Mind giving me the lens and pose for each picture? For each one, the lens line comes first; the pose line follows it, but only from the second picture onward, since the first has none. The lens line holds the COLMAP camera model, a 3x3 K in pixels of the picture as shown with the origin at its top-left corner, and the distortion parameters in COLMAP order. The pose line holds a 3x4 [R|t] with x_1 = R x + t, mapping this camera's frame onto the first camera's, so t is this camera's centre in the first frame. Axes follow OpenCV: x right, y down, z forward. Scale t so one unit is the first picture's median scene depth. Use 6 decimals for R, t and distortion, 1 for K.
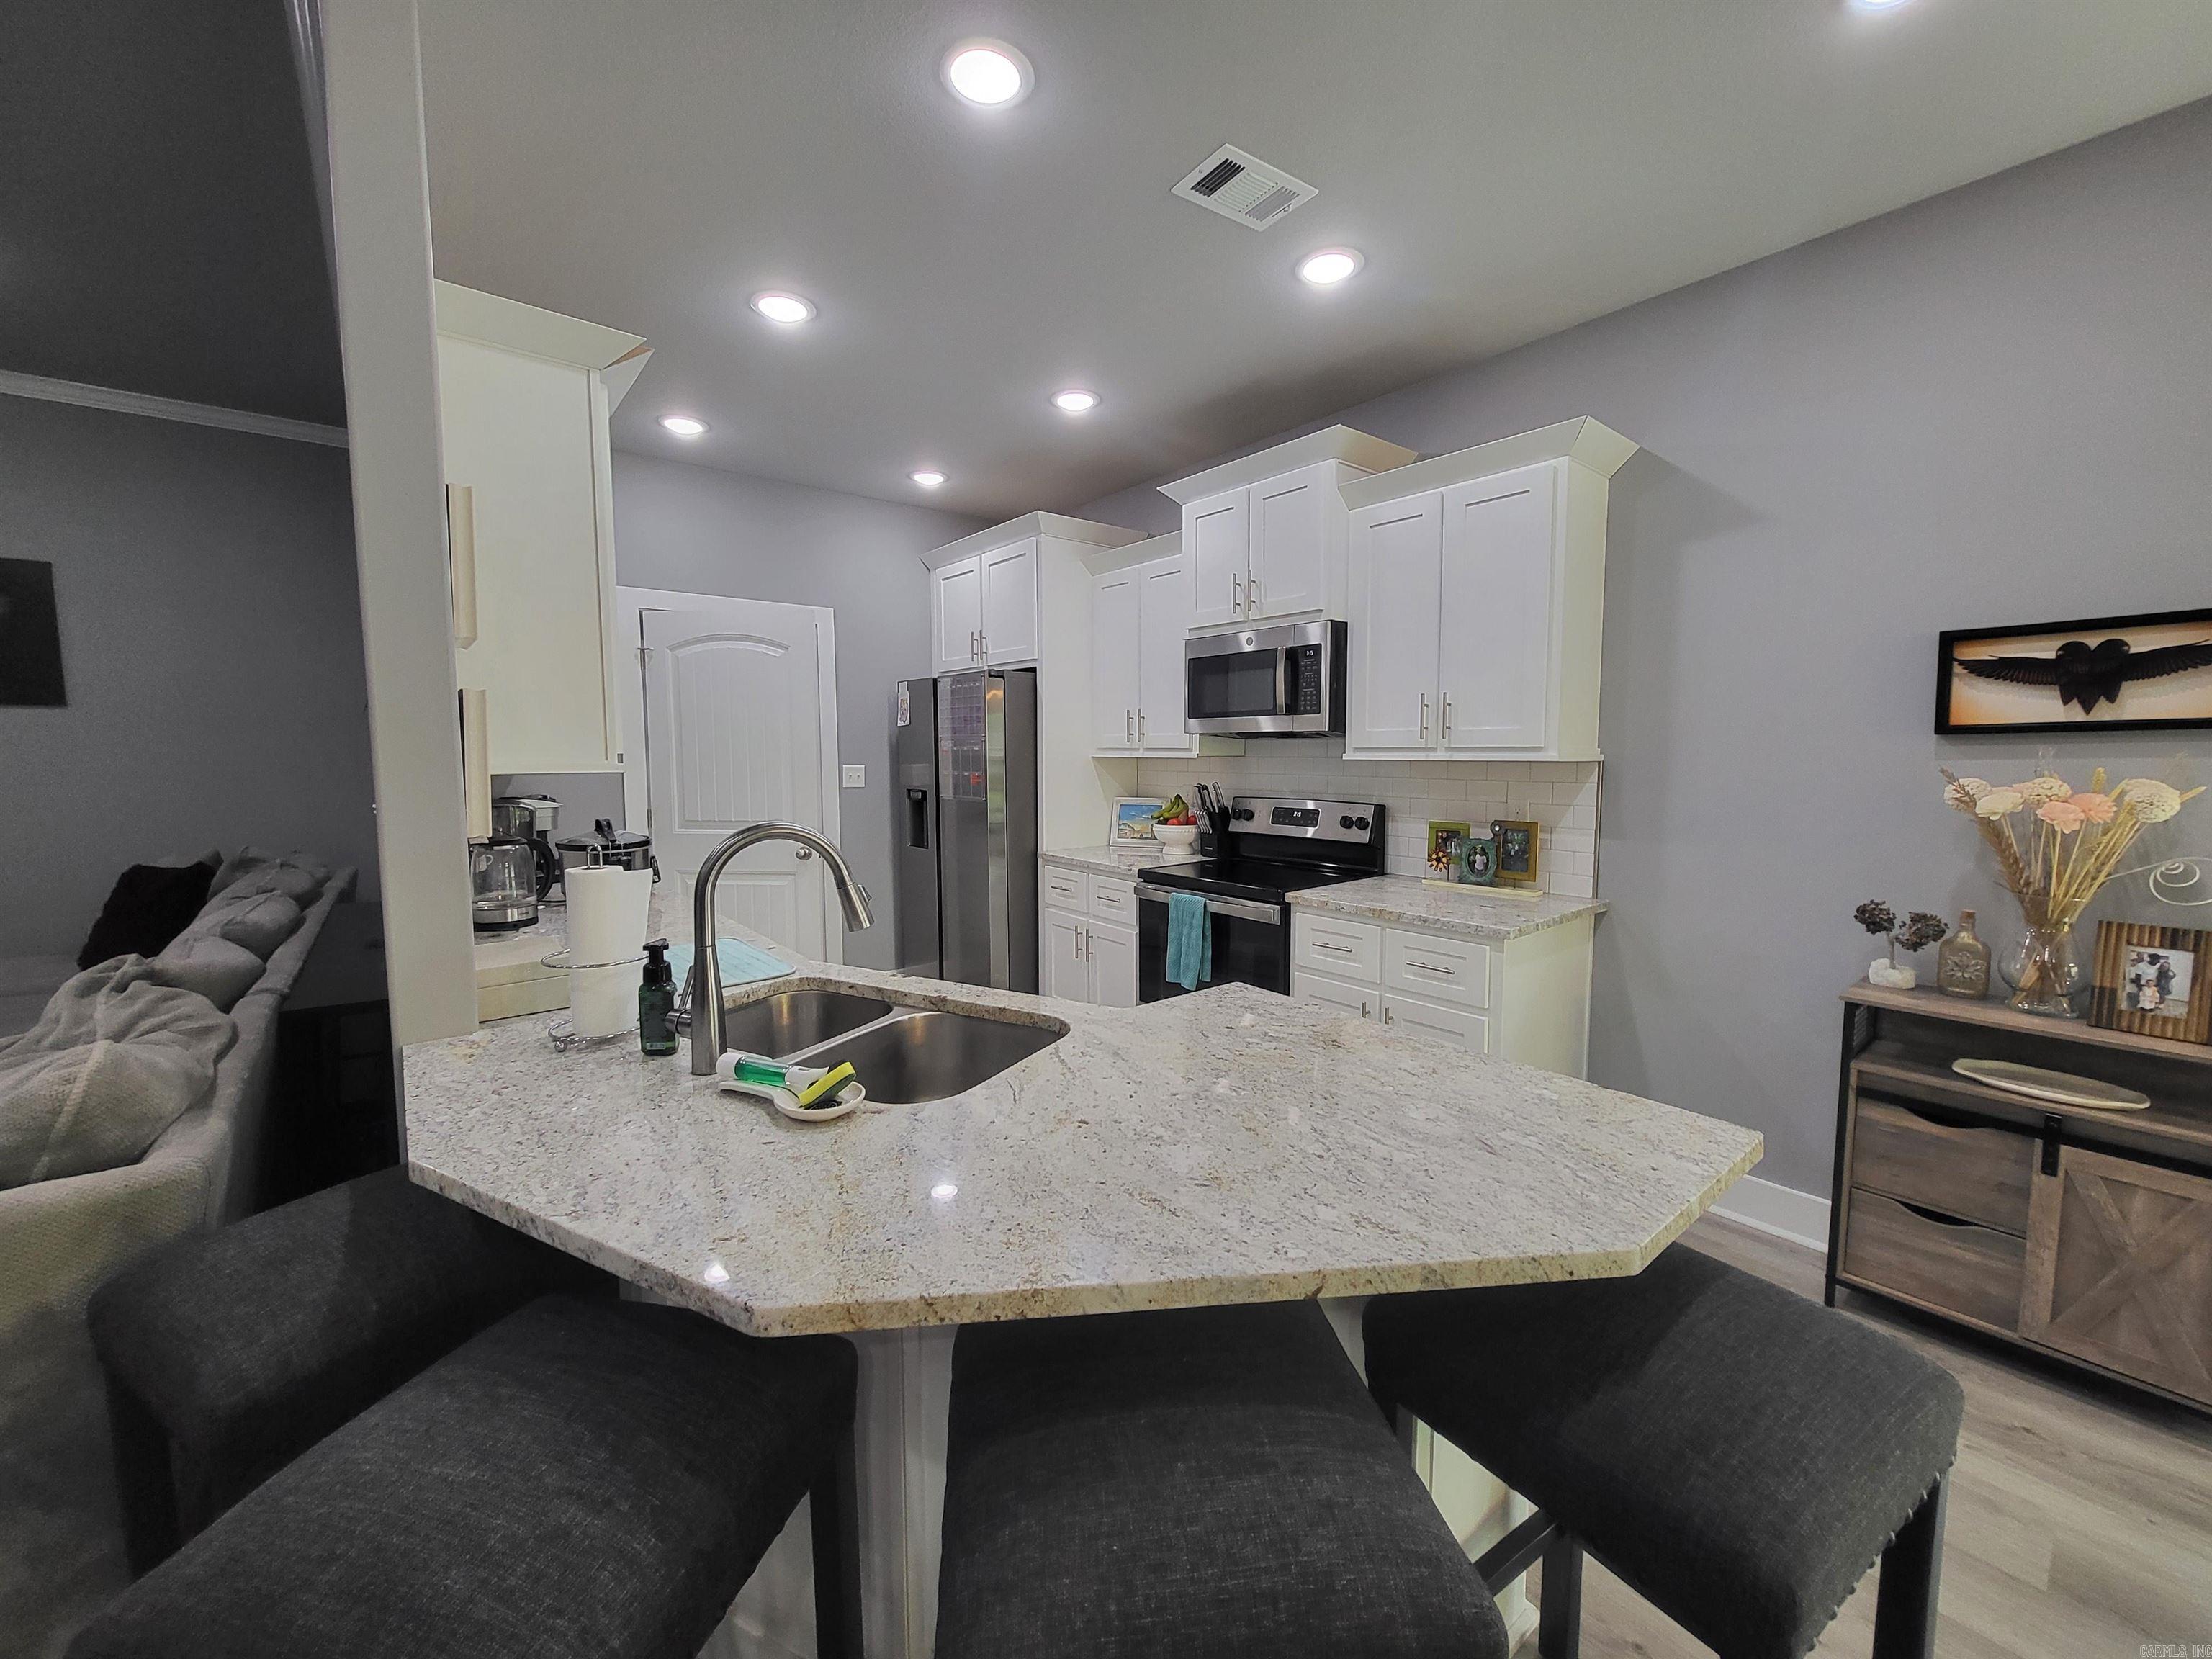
lens RADIAL K [[868.4, 0, 1119.4], [0, 868.4, 825.0], [0, 0, 1]] dist [0.001841, 0.000360]
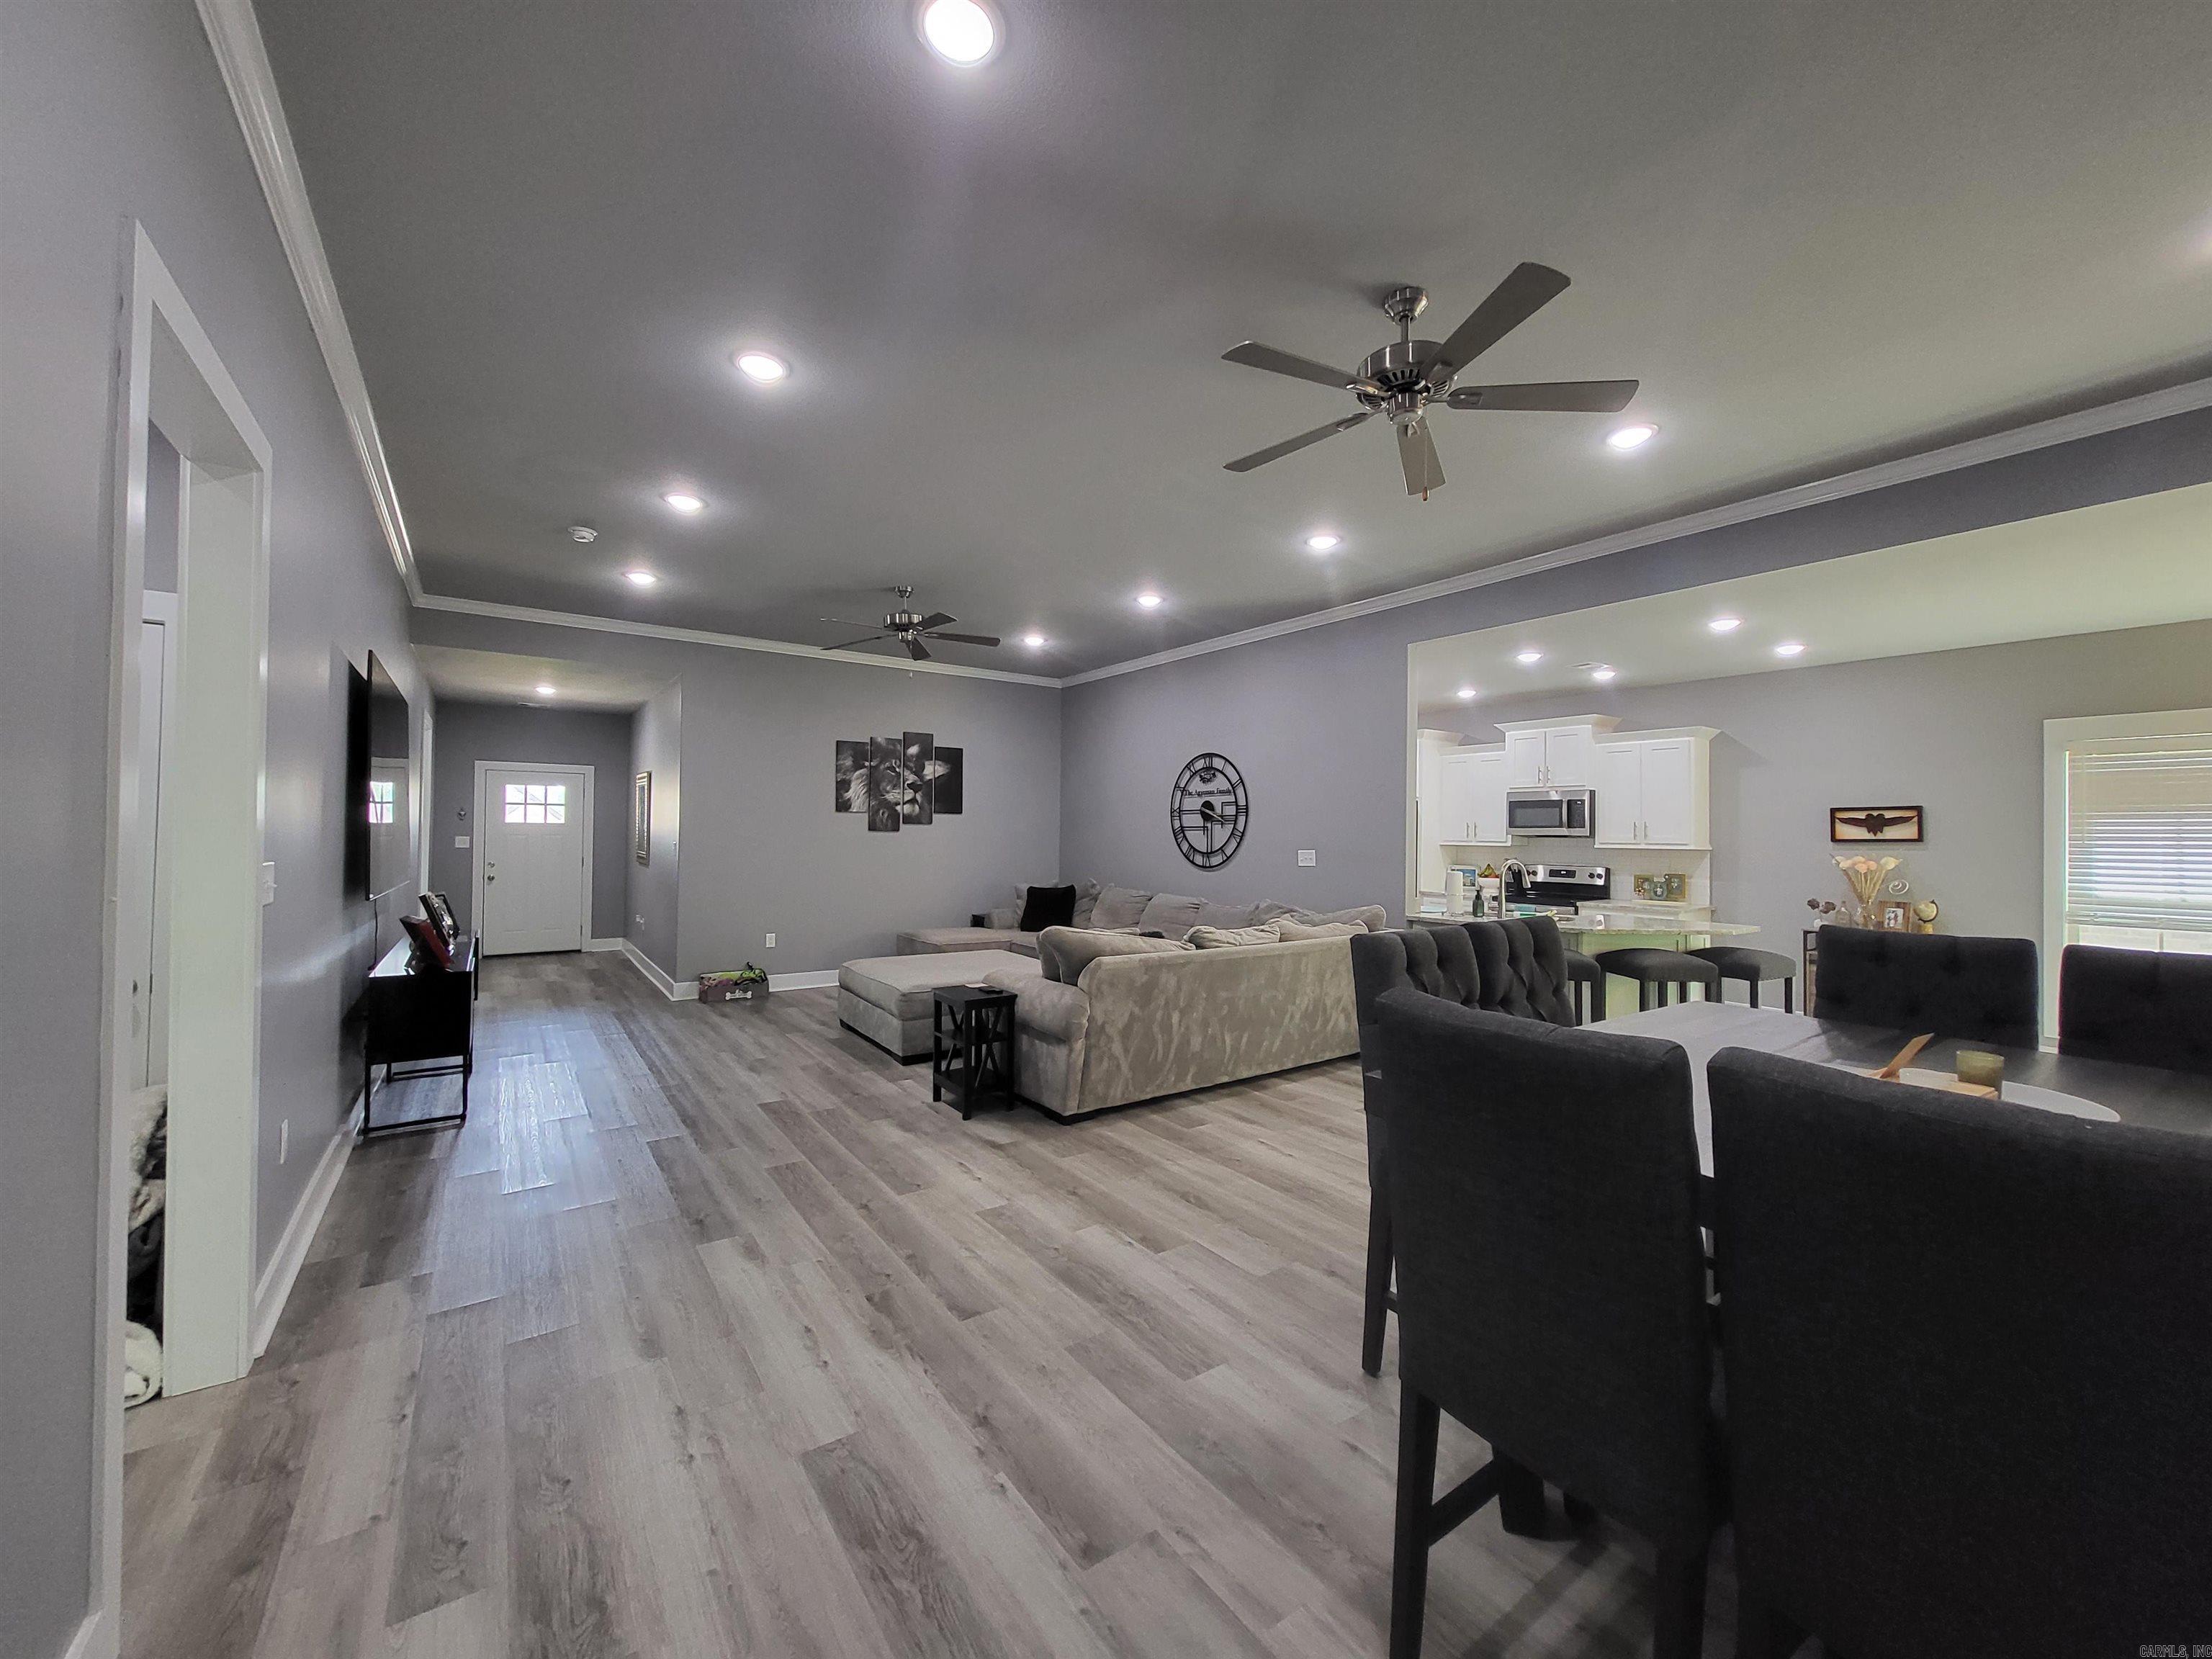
lens RADIAL K [[868.4, 0, 1119.9], [0, 868.4, 825.9], [0, 0, 1]] dist [0.001841, 0.000360]
pose [[0.998134, 0.014320, -0.059362, -0.857870], [-0.020081, 0.995021, -0.097621, 0.117645], [0.057669, 0.098631, 0.993452, -1.372385]]
